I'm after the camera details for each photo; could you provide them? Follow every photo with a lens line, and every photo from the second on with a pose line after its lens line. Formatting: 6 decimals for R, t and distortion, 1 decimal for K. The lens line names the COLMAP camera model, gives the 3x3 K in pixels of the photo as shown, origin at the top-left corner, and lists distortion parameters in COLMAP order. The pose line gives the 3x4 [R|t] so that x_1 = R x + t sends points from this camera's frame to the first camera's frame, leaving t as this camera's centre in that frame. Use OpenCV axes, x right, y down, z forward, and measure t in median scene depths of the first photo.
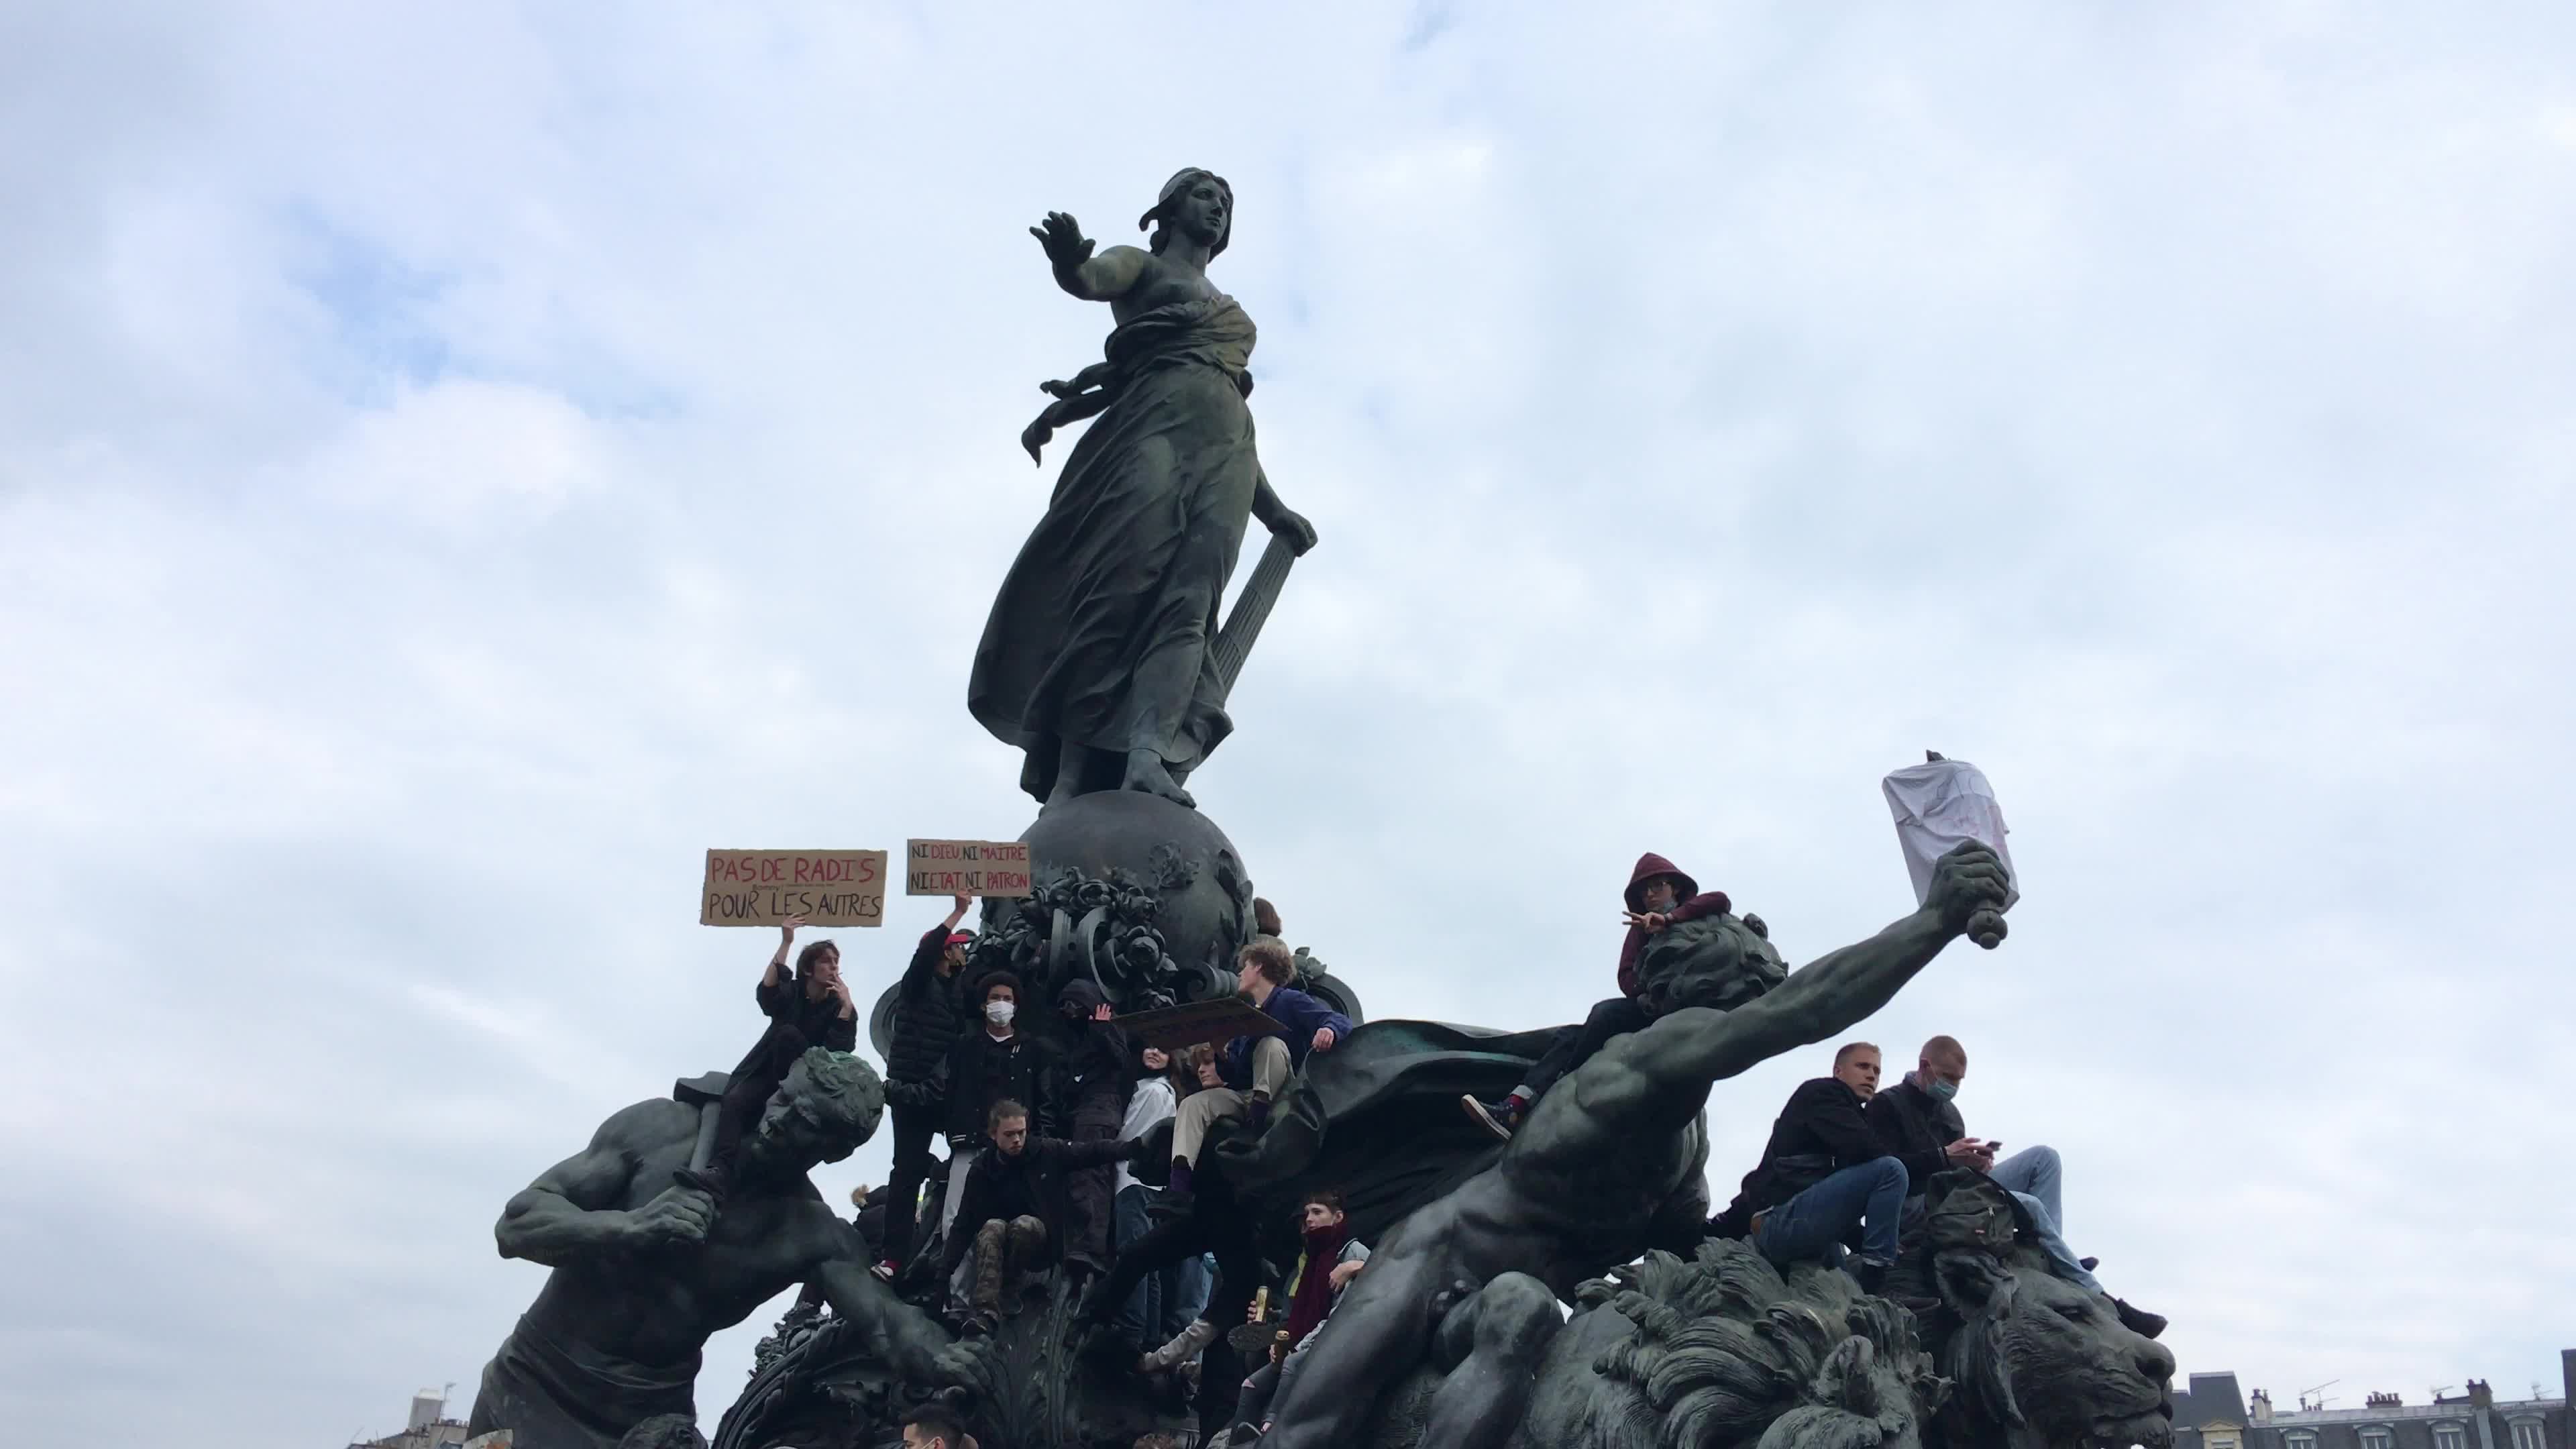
lens RADIAL K [[2334.8, 0, 1293.4], [0, 2334.8, 703.1], [0, 0, 1]] dist [0.112379, -0.156127]
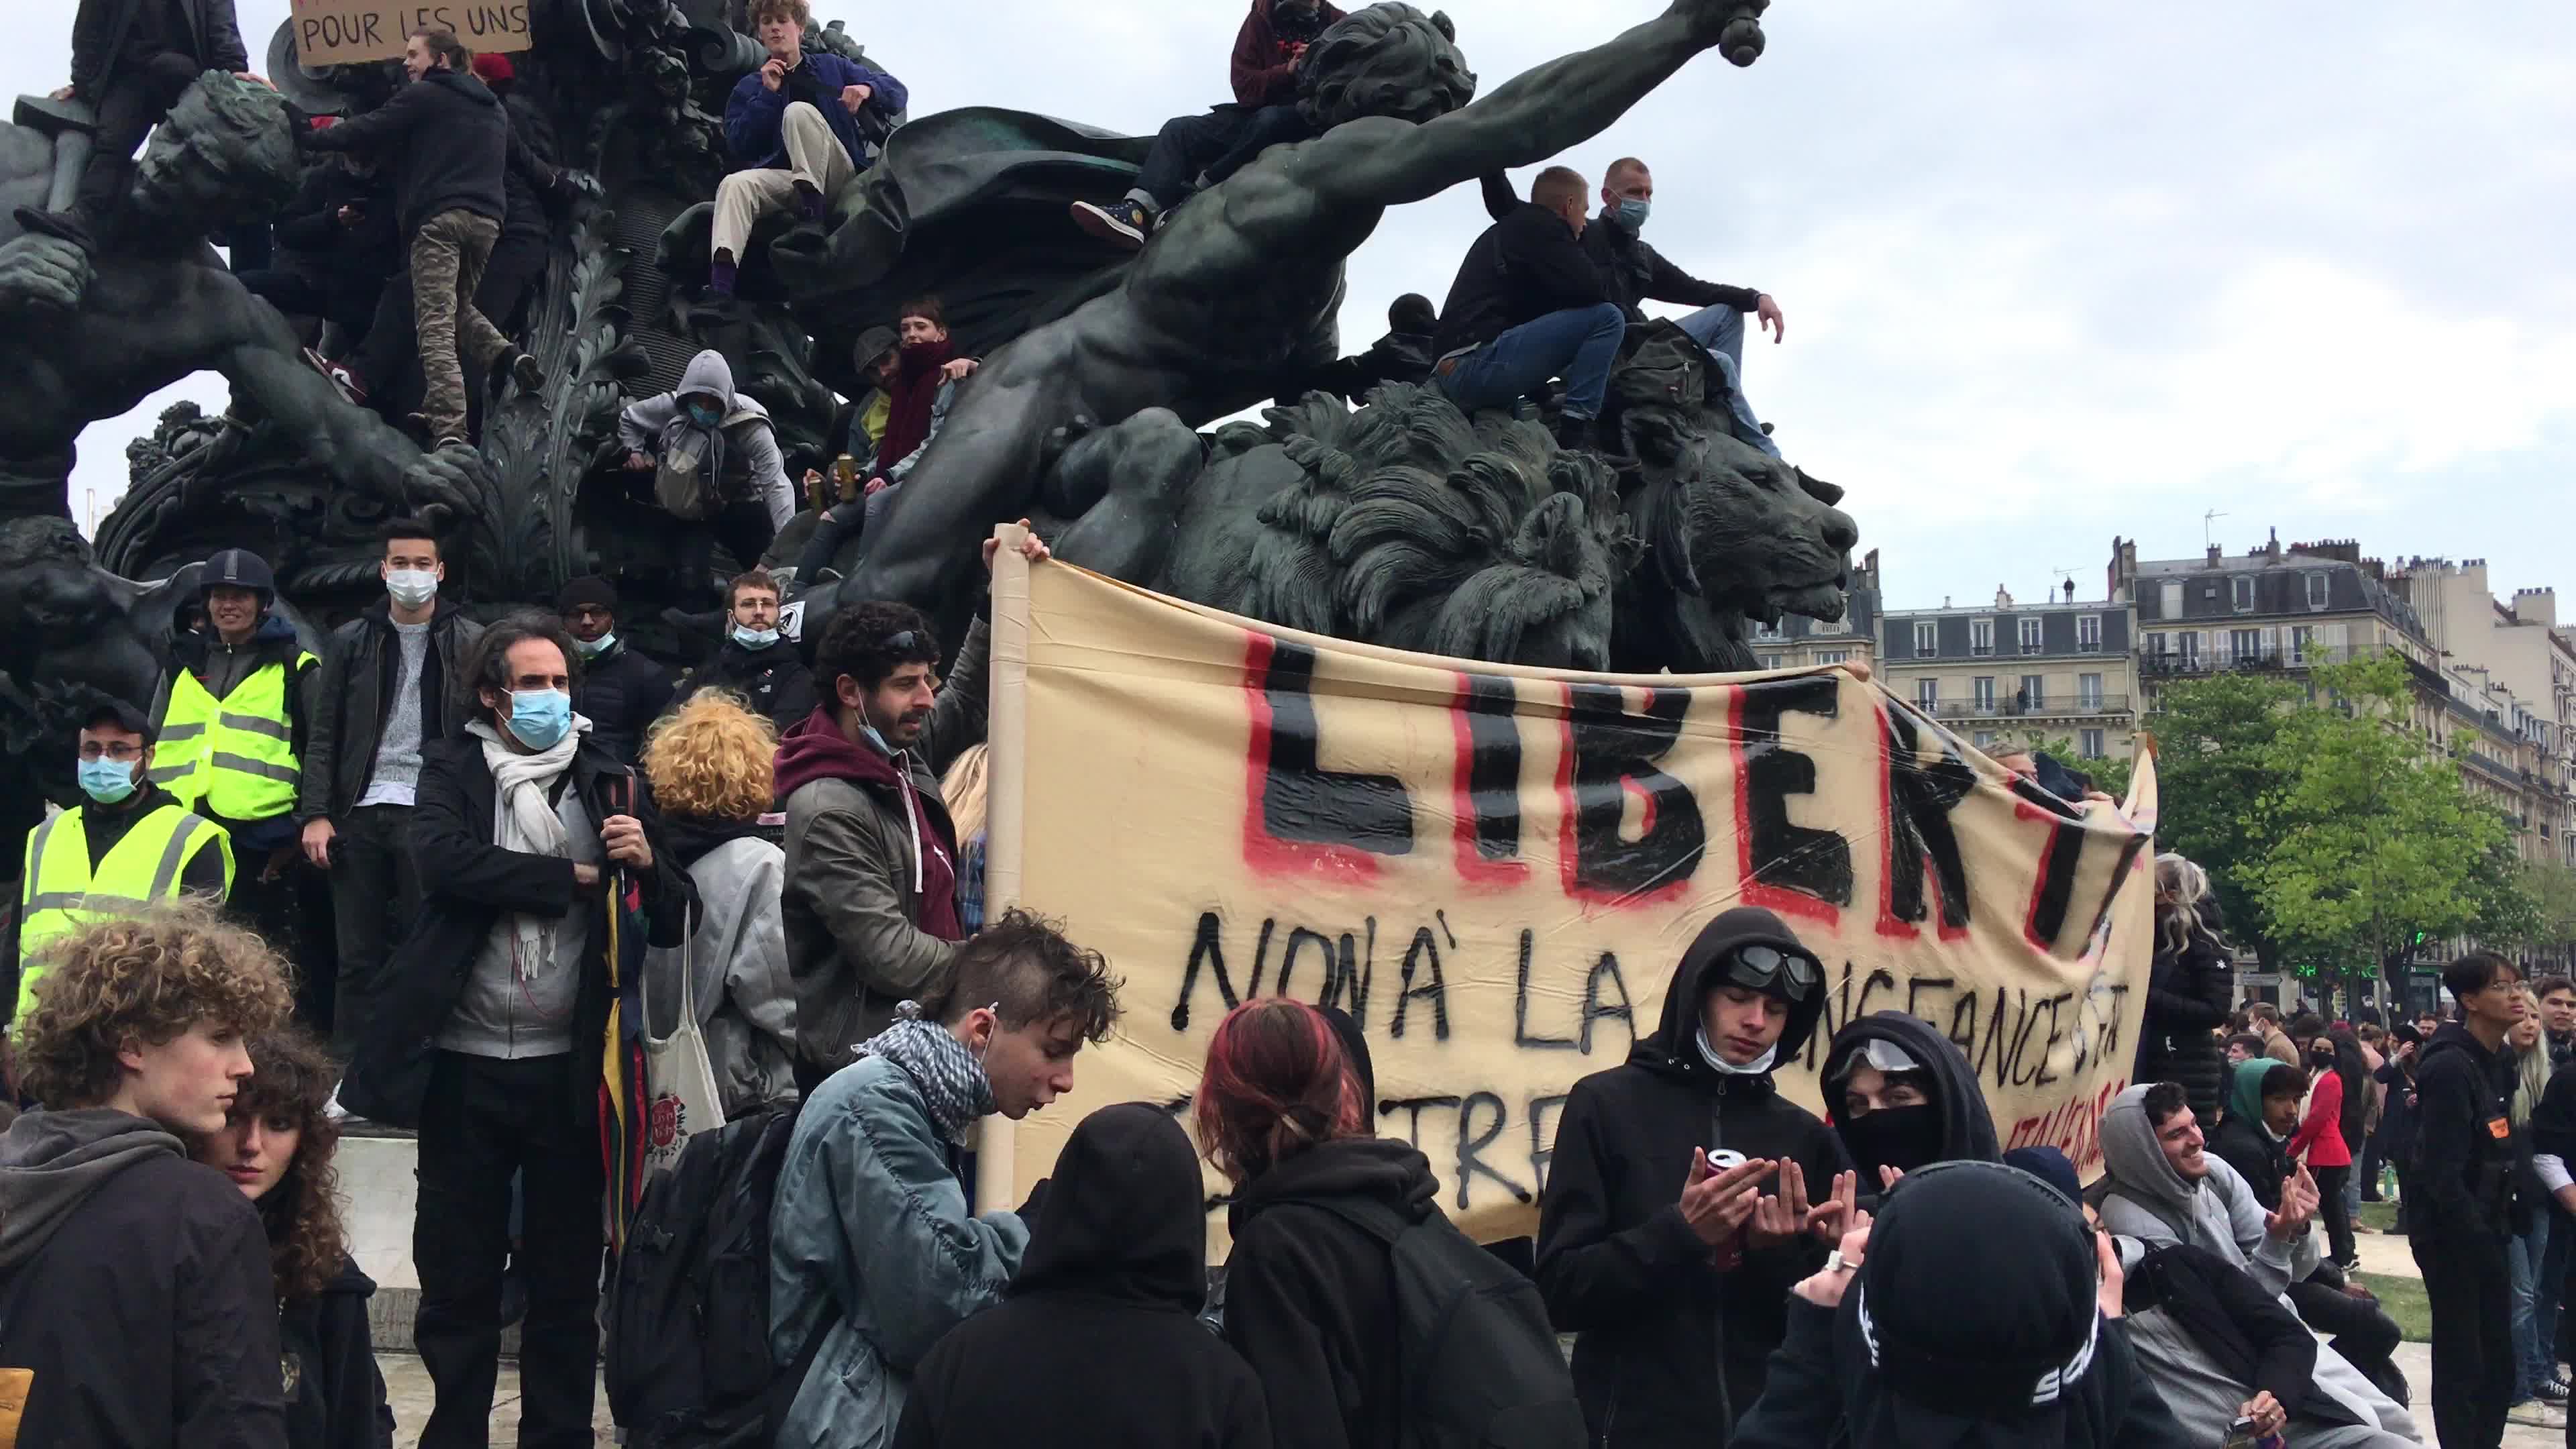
lens RADIAL K [[2334.8, 0, 1293.4], [0, 2334.8, 703.1], [0, 0, 1]] dist [0.112379, -0.156127]
pose [[0.962719, 0.024446, 0.269396, -0.082554], [-0.114640, 0.938920, 0.324480, 0.057781], [-0.245009, -0.343267, 0.906719, 0.168264]]
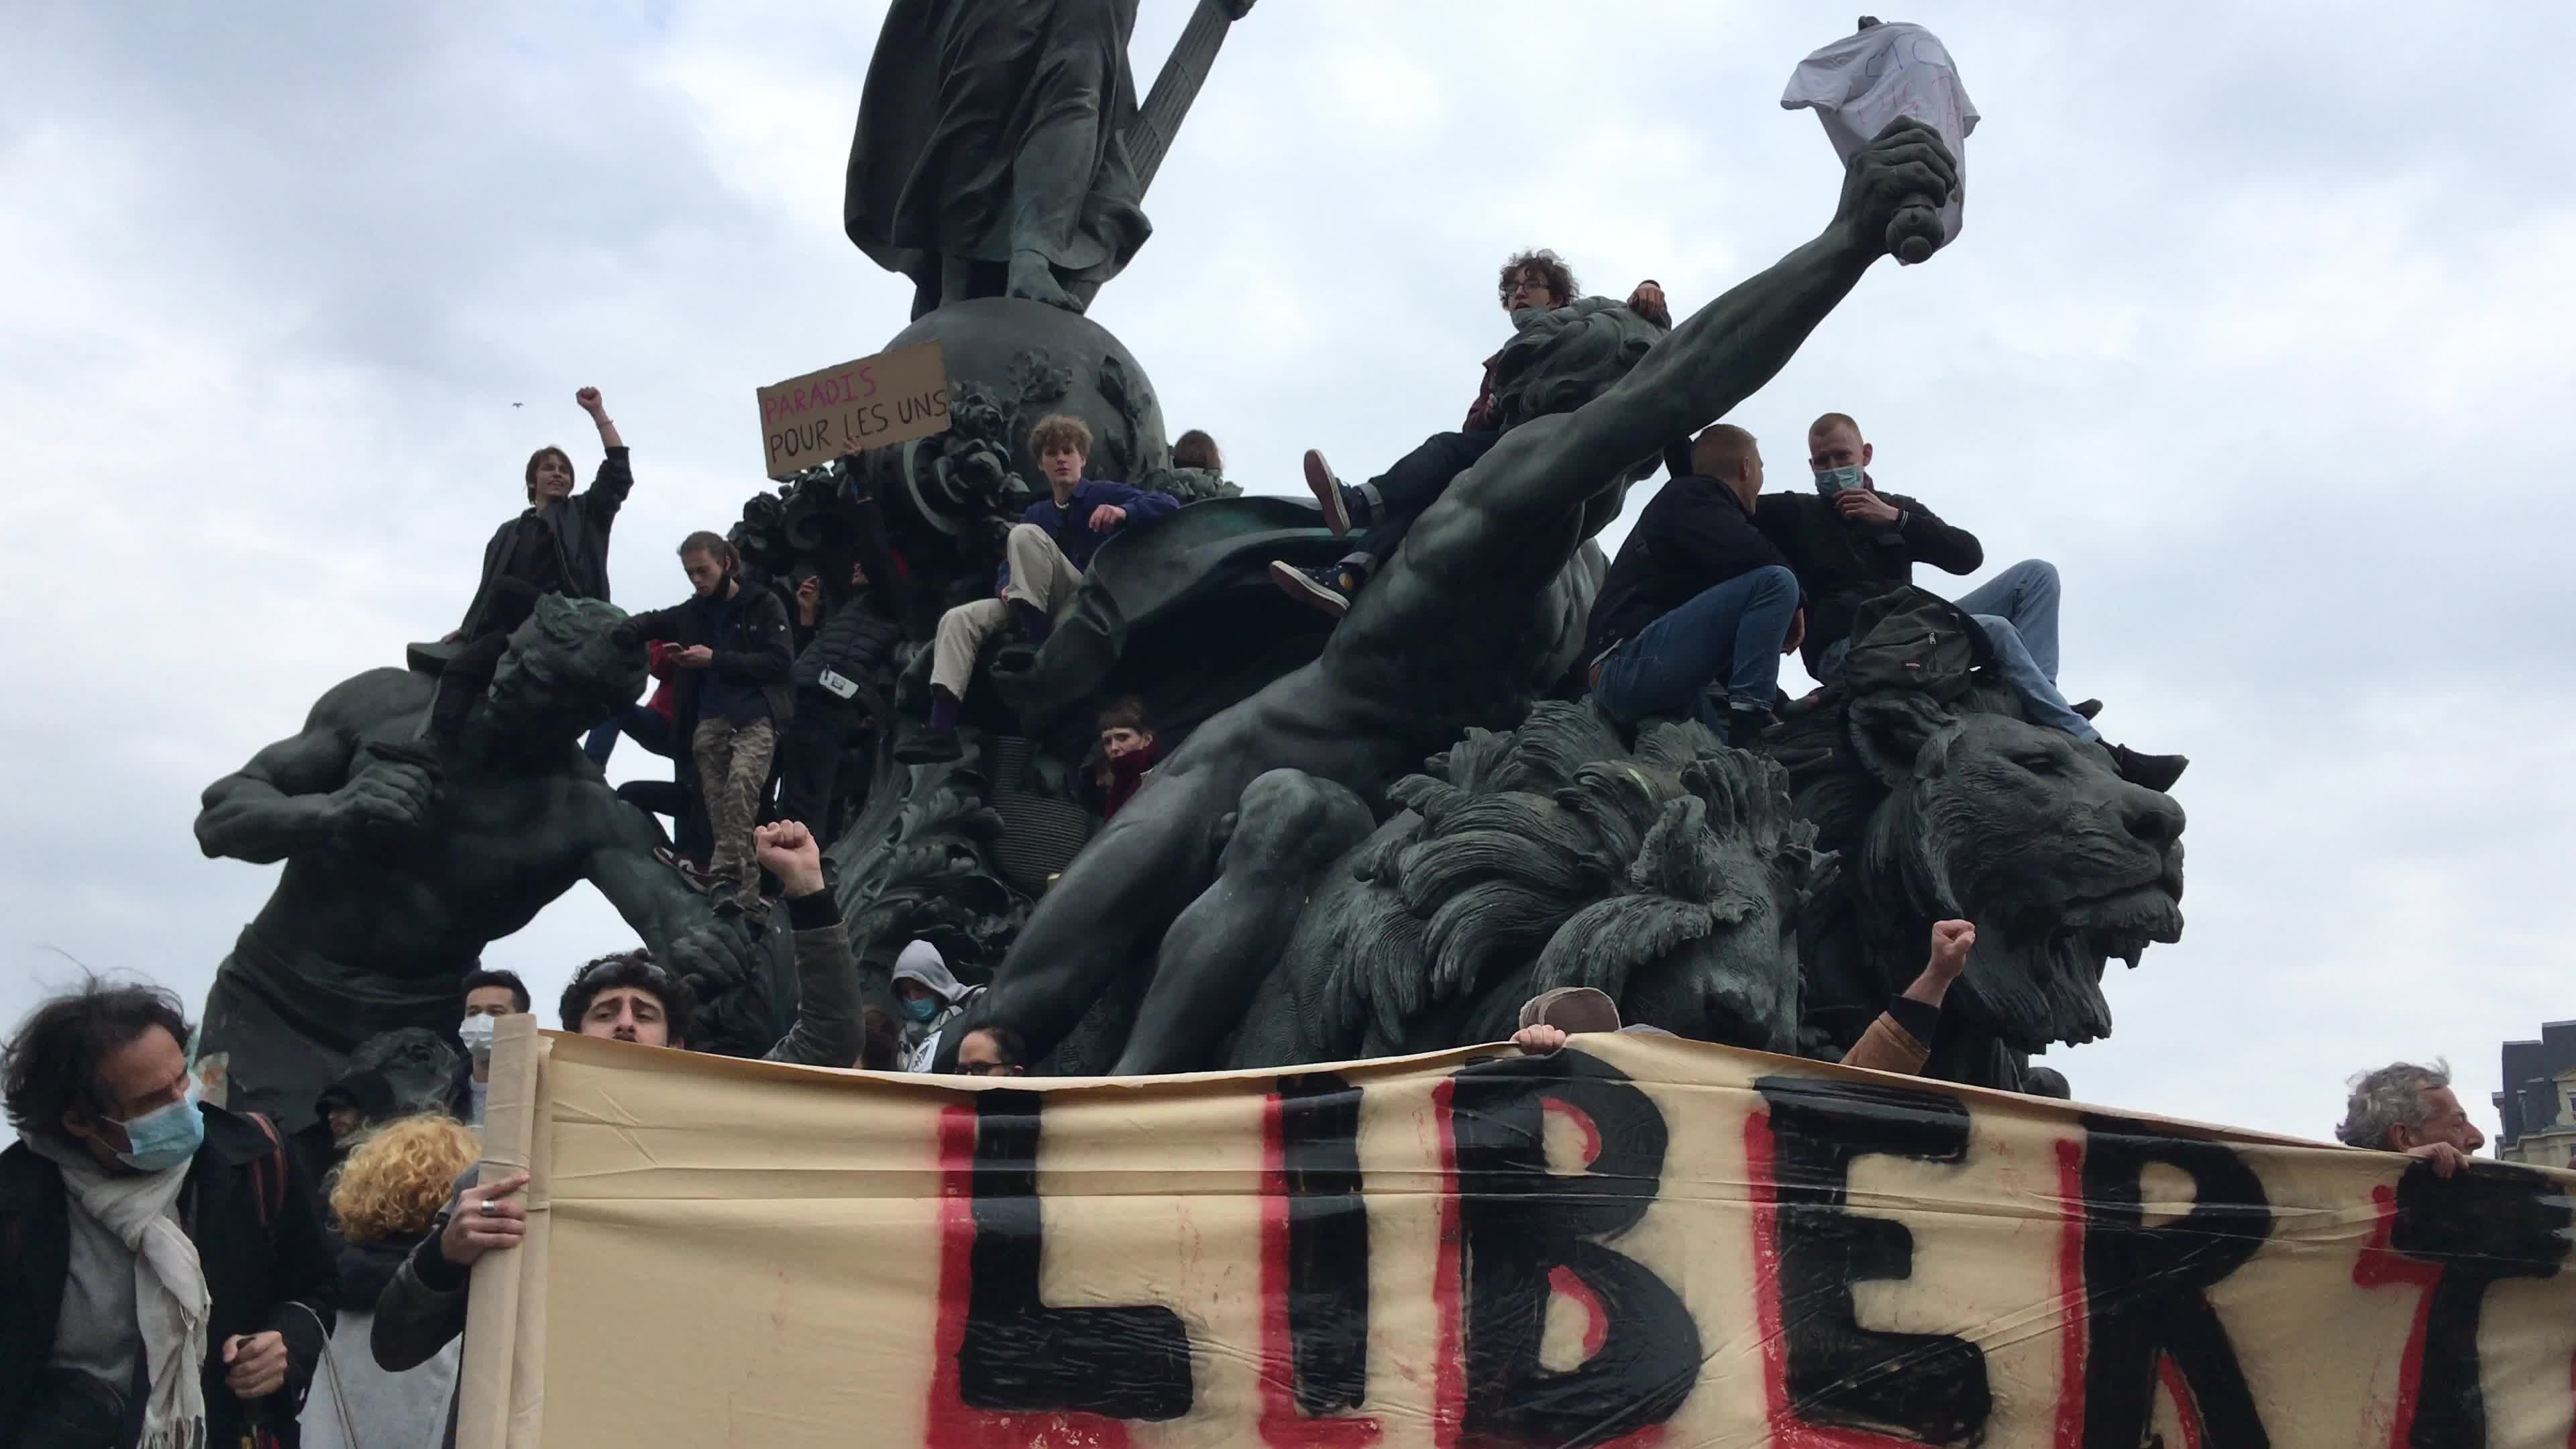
lens RADIAL K [[2334.8, 0, 1293.4], [0, 2334.8, 703.1], [0, 0, 1]] dist [0.112379, -0.156127]
pose [[0.990021, -0.058859, -0.128039, 0.183009], [0.073701, 0.990691, 0.114453, 0.131065], [0.120111, -0.122747, 0.985143, 0.263972]]
